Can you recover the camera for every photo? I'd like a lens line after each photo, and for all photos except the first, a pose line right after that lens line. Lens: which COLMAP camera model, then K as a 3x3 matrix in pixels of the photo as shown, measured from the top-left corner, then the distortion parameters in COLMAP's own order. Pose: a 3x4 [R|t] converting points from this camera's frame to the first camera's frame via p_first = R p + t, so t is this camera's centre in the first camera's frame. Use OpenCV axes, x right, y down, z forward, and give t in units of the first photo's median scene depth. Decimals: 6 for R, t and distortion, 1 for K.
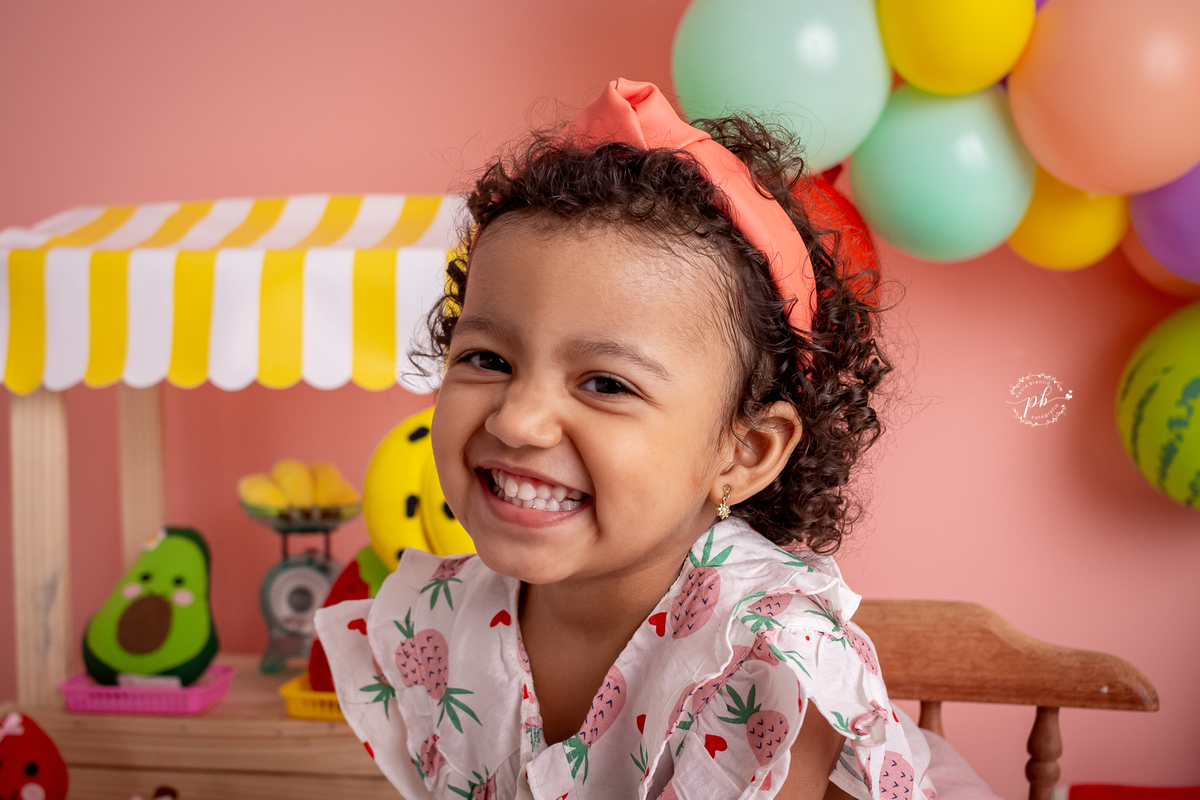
lens RADIAL K [[1477.8, 0, 563.8], [0, 1477.8, 399.3], [0, 0, 1]] dist [-0.086533, 0.000000]
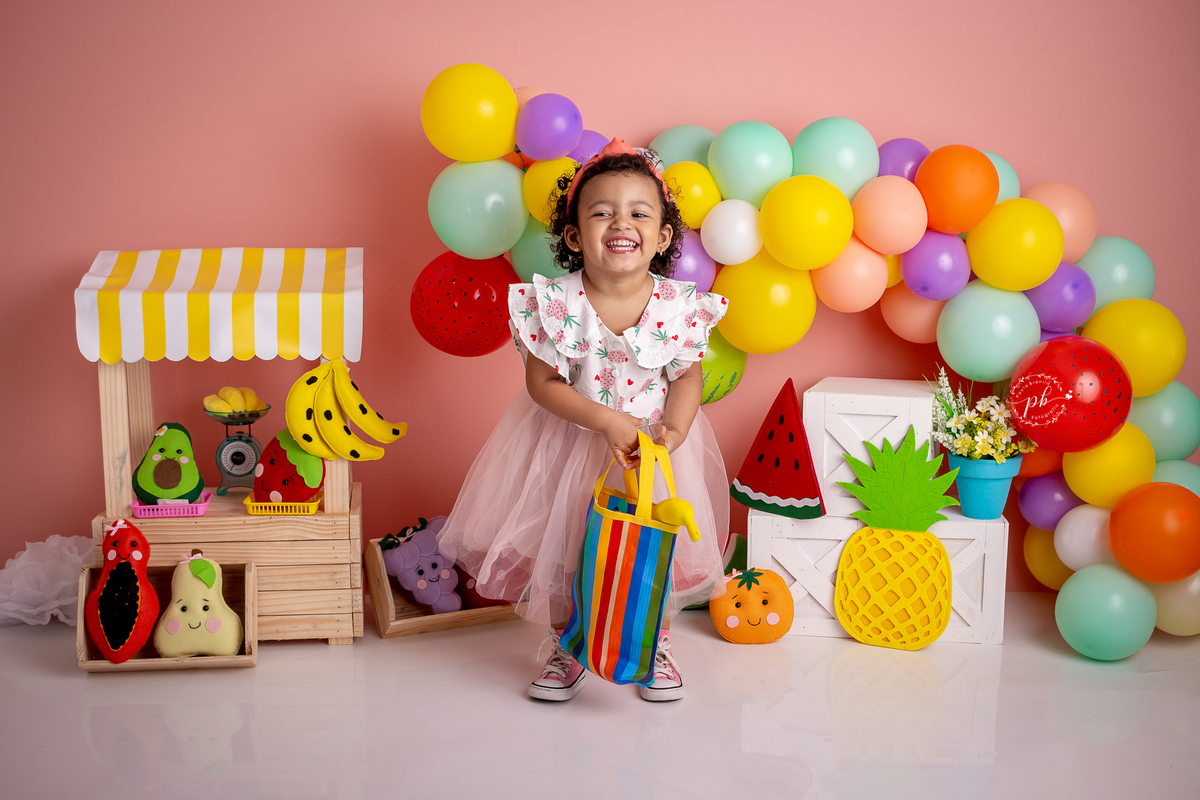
lens RADIAL K [[1477.8, 0, 605.5], [0, 1477.8, 425.2], [0, 0, 1]] dist [-0.086533, 0.000000]
pose [[0.972413, -0.029419, 0.231403, -0.169161], [-0.000976, 0.991494, 0.130151, -0.179083], [-0.233263, -0.126786, 0.964113, -1.096372]]
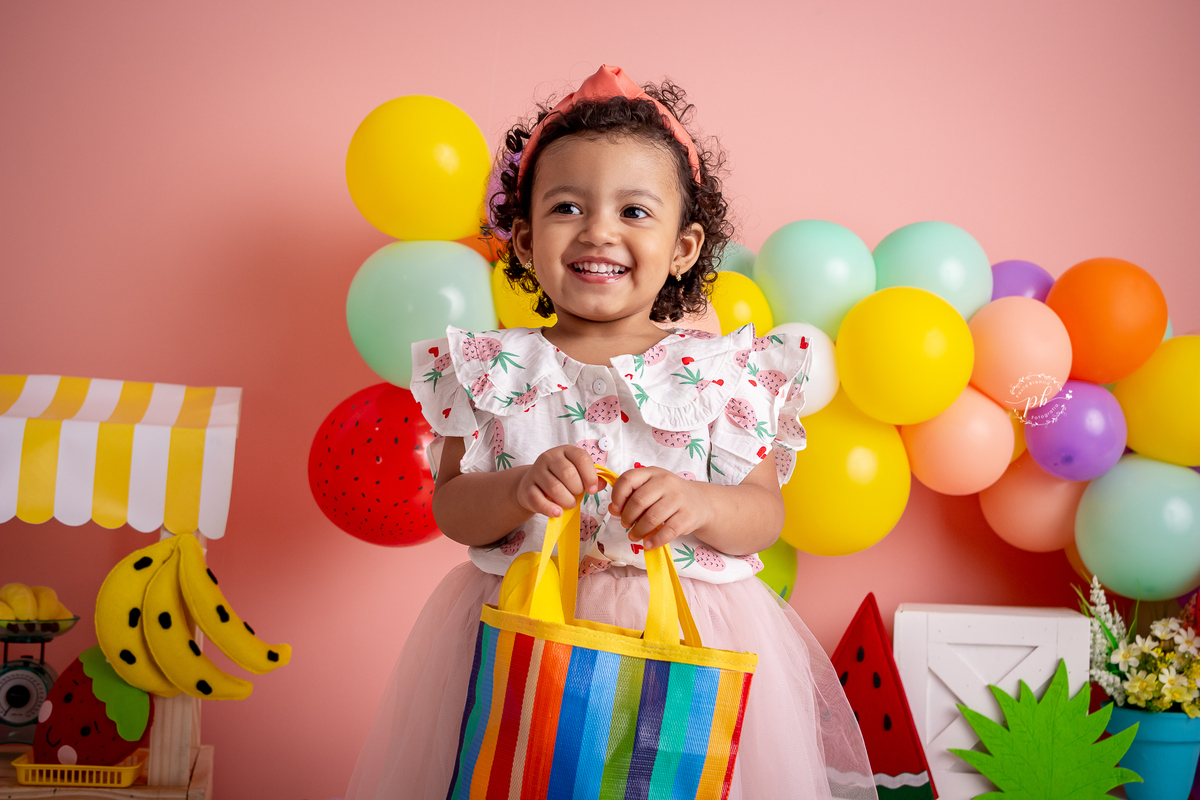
lens RADIAL K [[1409.3, 0, 615.0], [0, 1409.3, 381.2], [0, 0, 1]] dist [-0.080223, 0.000000]
pose [[0.945063, 0.068044, 0.319728, -0.102475], [-0.025675, 0.990525, -0.134912, 0.018384], [-0.325878, 0.119292, 0.937855, -0.320640]]
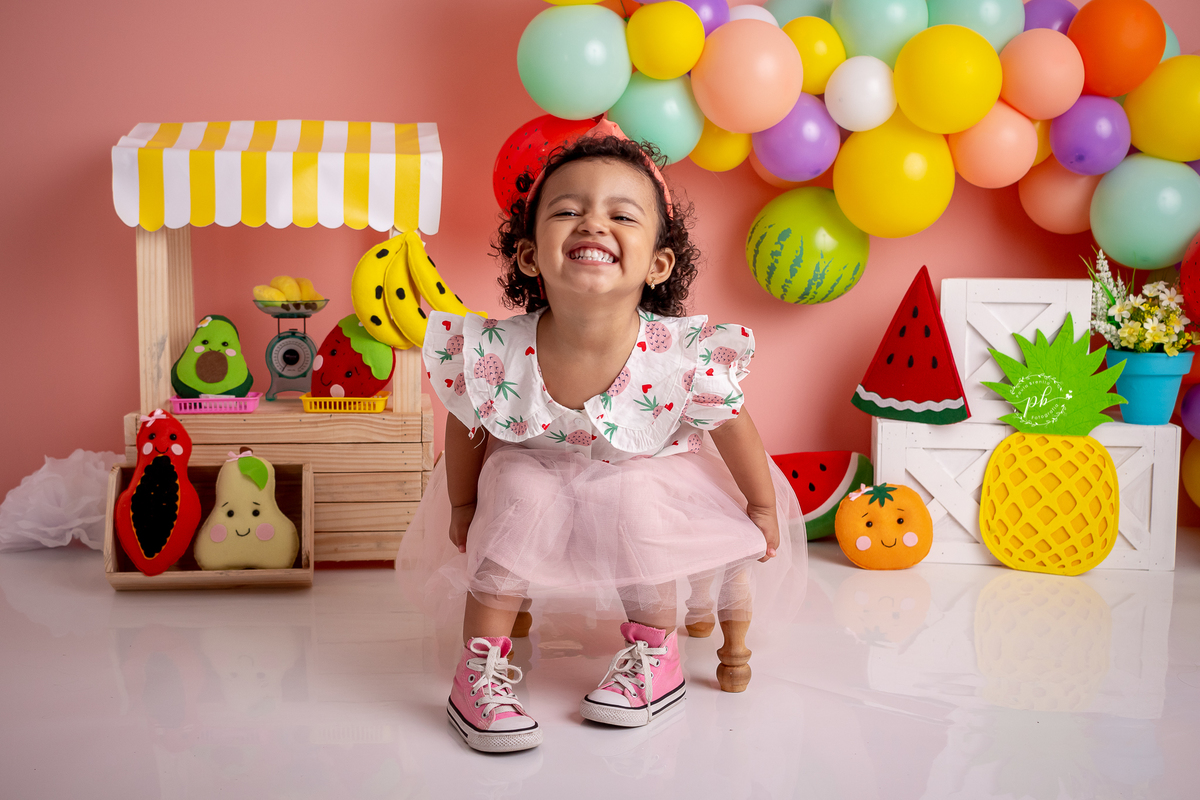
lens RADIAL K [[1477.8, 0, 586.4], [0, 1477.8, 403.4], [0, 0, 1]] dist [-0.086533, 0.000000]
pose [[0.975183, -0.013119, 0.221013, -0.243982], [-0.001806, 0.997739, 0.067189, 0.081087], [-0.221395, -0.065921, 0.972954, -0.818637]]
